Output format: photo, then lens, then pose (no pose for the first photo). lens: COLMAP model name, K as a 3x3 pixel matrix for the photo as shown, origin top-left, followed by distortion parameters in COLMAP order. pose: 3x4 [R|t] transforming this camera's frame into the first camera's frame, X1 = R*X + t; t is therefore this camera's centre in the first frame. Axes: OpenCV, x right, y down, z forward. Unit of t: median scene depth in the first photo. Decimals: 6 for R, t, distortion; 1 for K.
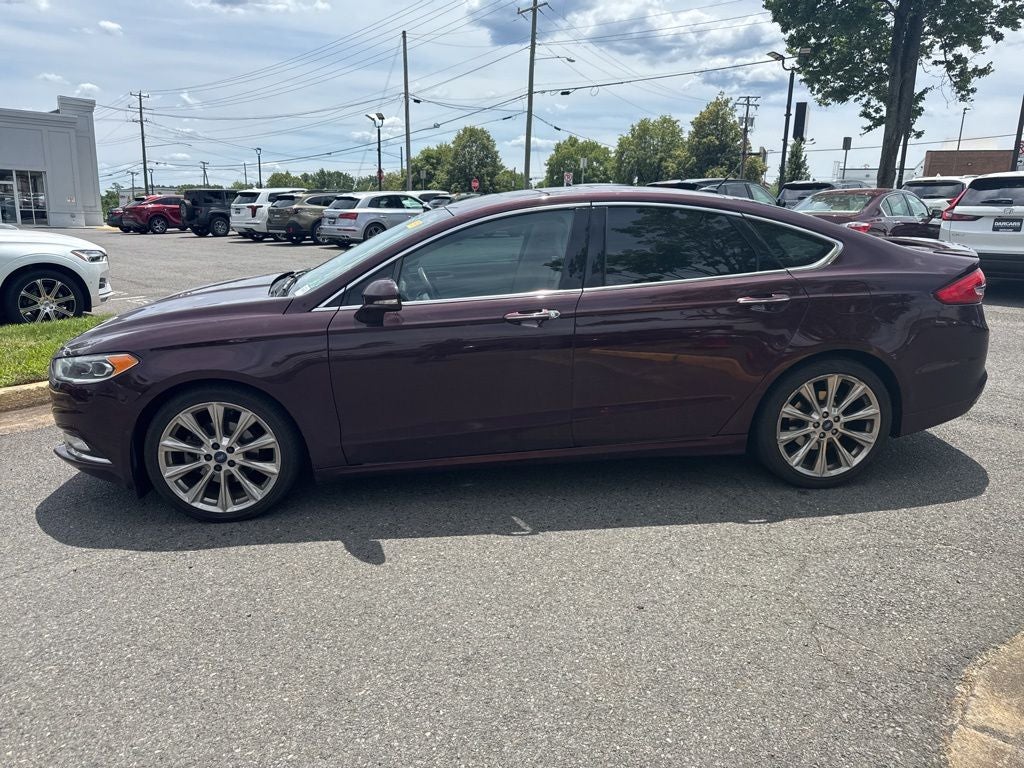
lens RADIAL K [[733.6, 0, 509.0], [0, 733.6, 386.9], [0, 0, 1]] dist [0.021810, -0.025981]
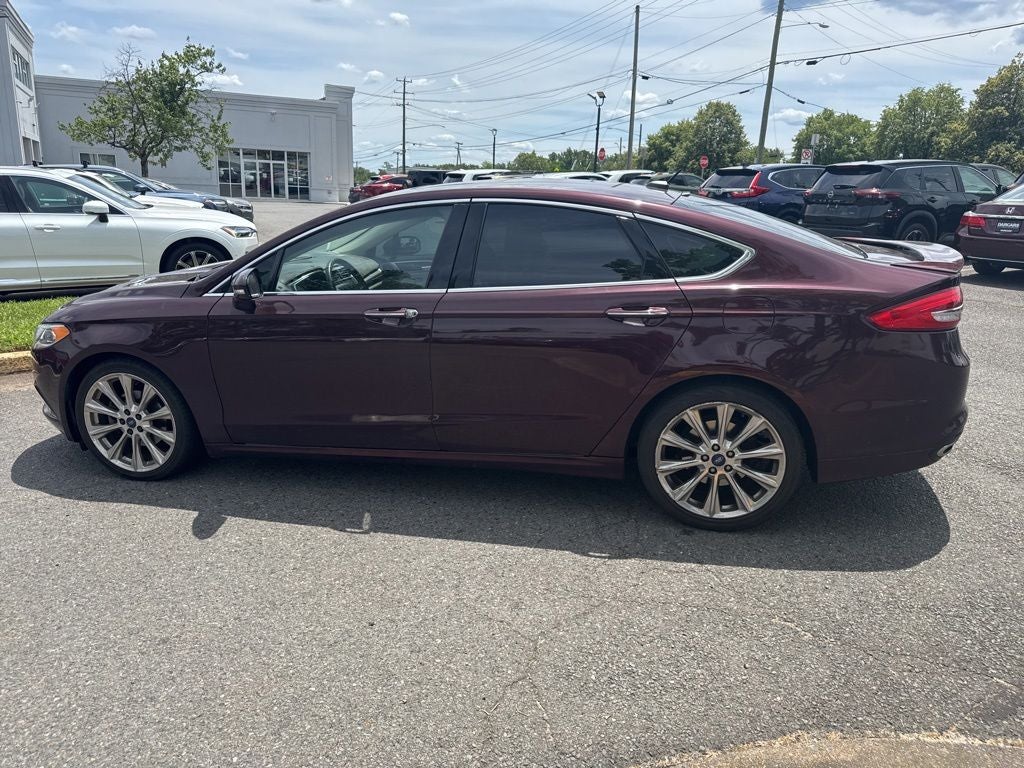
lens RADIAL K [[733.6, 0, 506.7], [0, 733.6, 386.9], [0, 0, 1]] dist [0.021810, -0.025981]
pose [[0.948497, 0.092123, -0.303095, 0.436687], [-0.083763, 0.995663, 0.040496, -0.046601], [0.305511, -0.013022, 0.952099, 0.095215]]
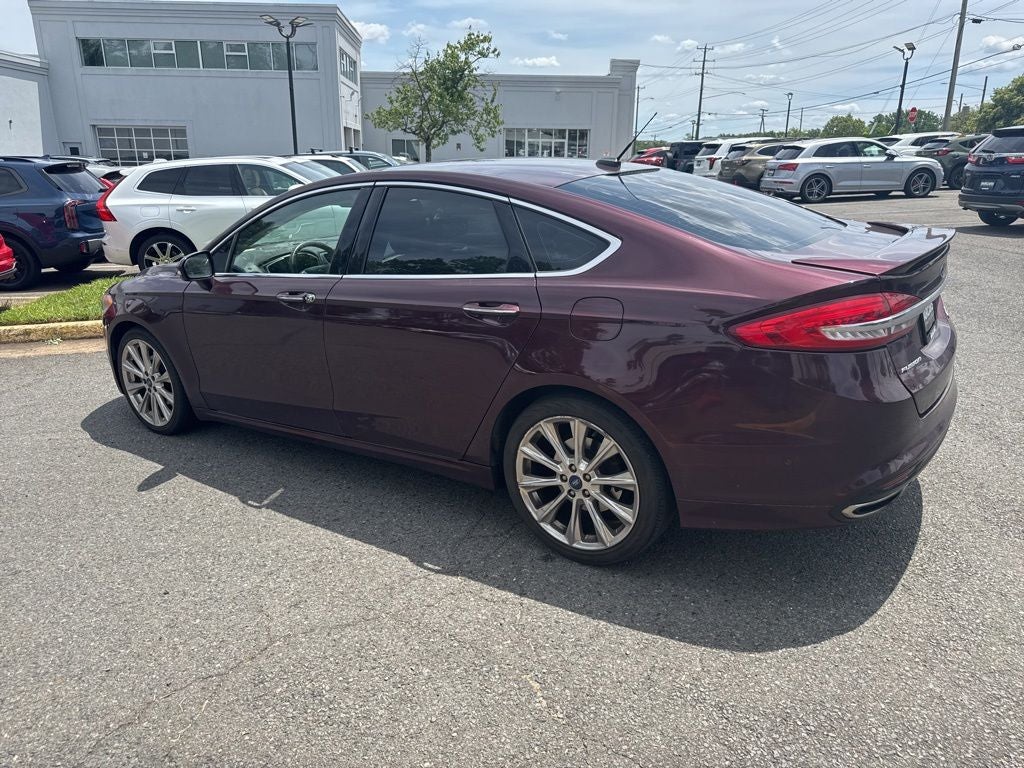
lens RADIAL K [[733.6, 0, 508.9], [0, 733.6, 384.3], [0, 0, 1]] dist [0.021810, -0.025981]
pose [[0.757454, 0.175114, -0.628966, 0.810828], [-0.134548, 0.984548, 0.112080, -0.118609], [0.638874, -0.000270, 0.769311, 0.365461]]
